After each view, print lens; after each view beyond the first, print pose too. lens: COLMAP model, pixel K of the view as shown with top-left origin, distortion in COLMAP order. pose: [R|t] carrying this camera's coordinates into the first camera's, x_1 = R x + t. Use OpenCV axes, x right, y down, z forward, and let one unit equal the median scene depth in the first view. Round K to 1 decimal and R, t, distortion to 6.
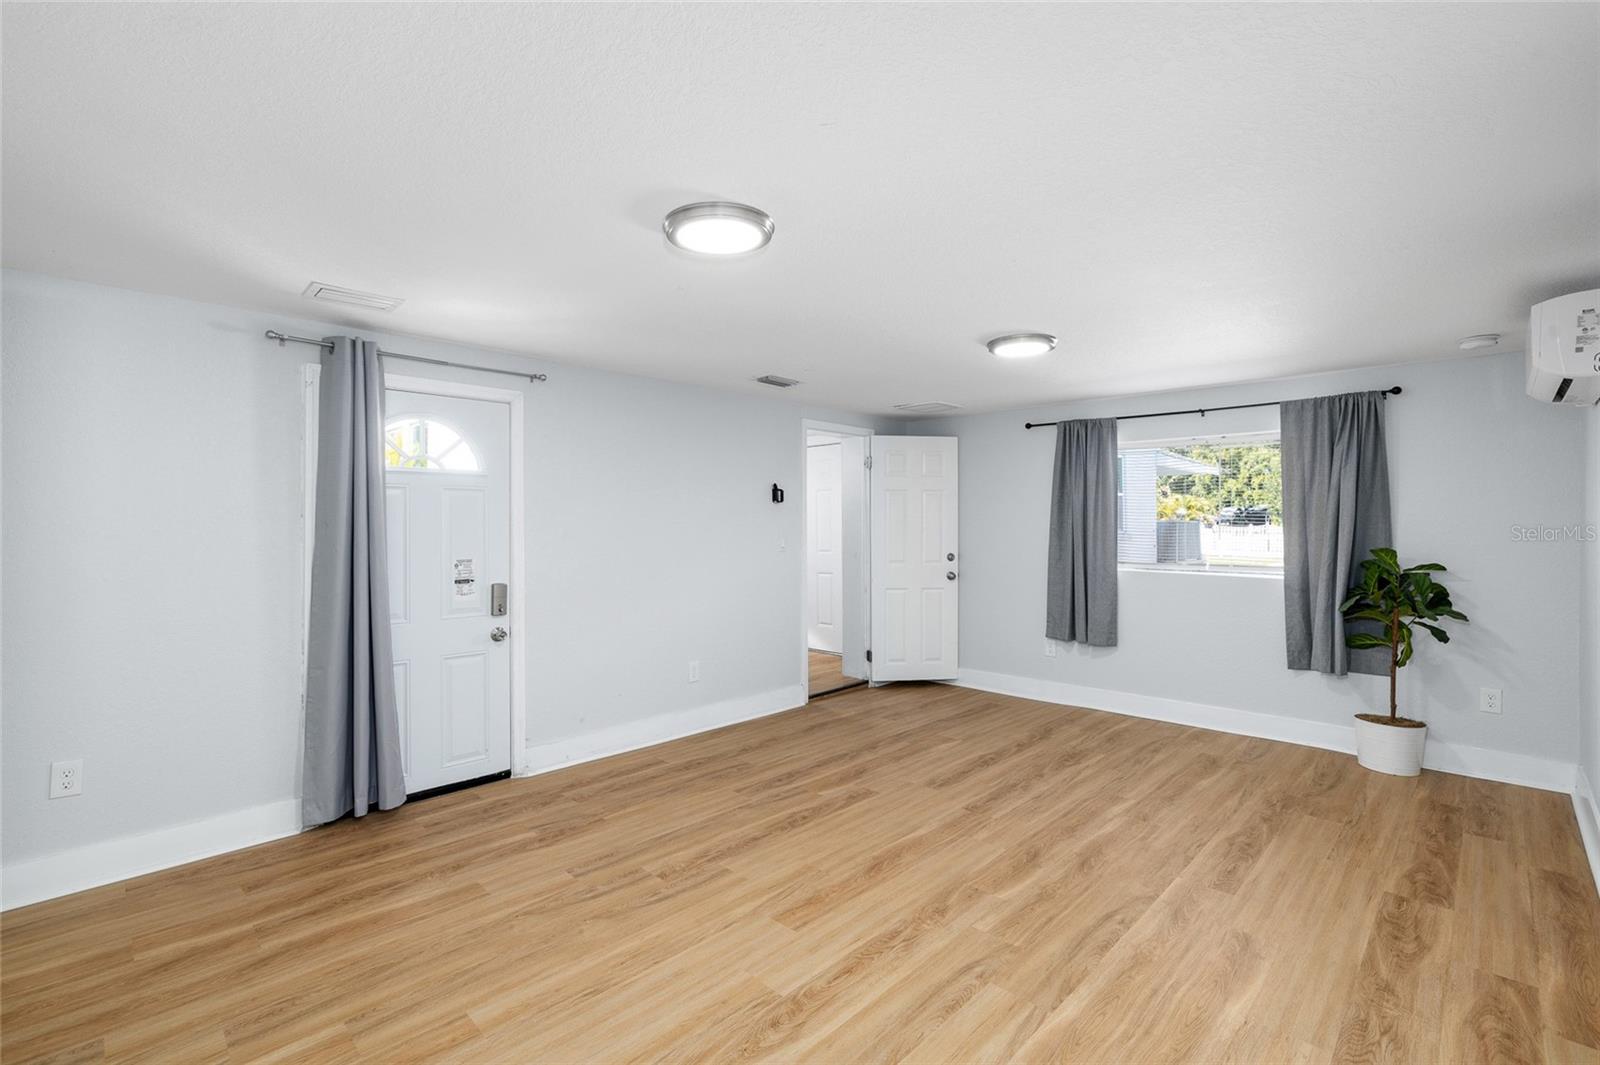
lens RADIAL K [[710.4, 0, 800.0], [0, 710.4, 532.5], [0, 0, 1]] dist [-0.000806, -0.000180]
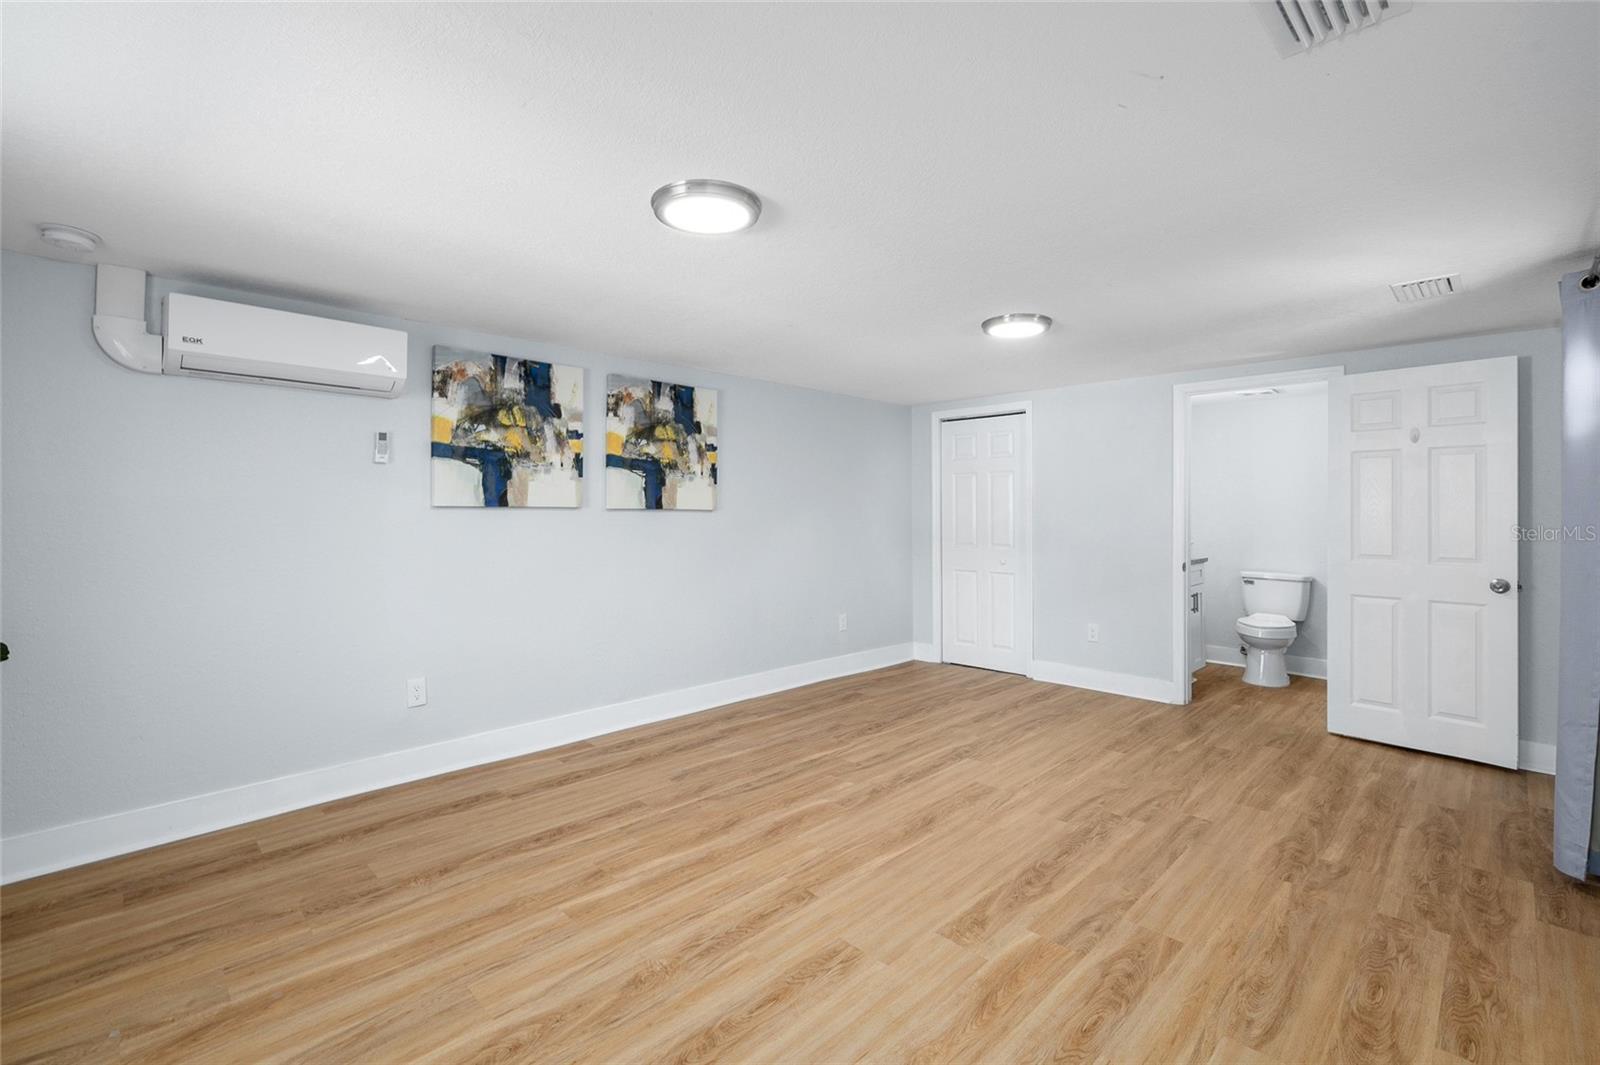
lens RADIAL K [[710.4, 0, 800.0], [0, 710.4, 532.5], [0, 0, 1]] dist [-0.000806, -0.000180]
pose [[-0.999971, -0.002129, 0.007302, 0.271659], [-0.001852, 0.999287, 0.037718, -0.007658], [-0.007377, 0.037704, -0.999262, 1.908434]]
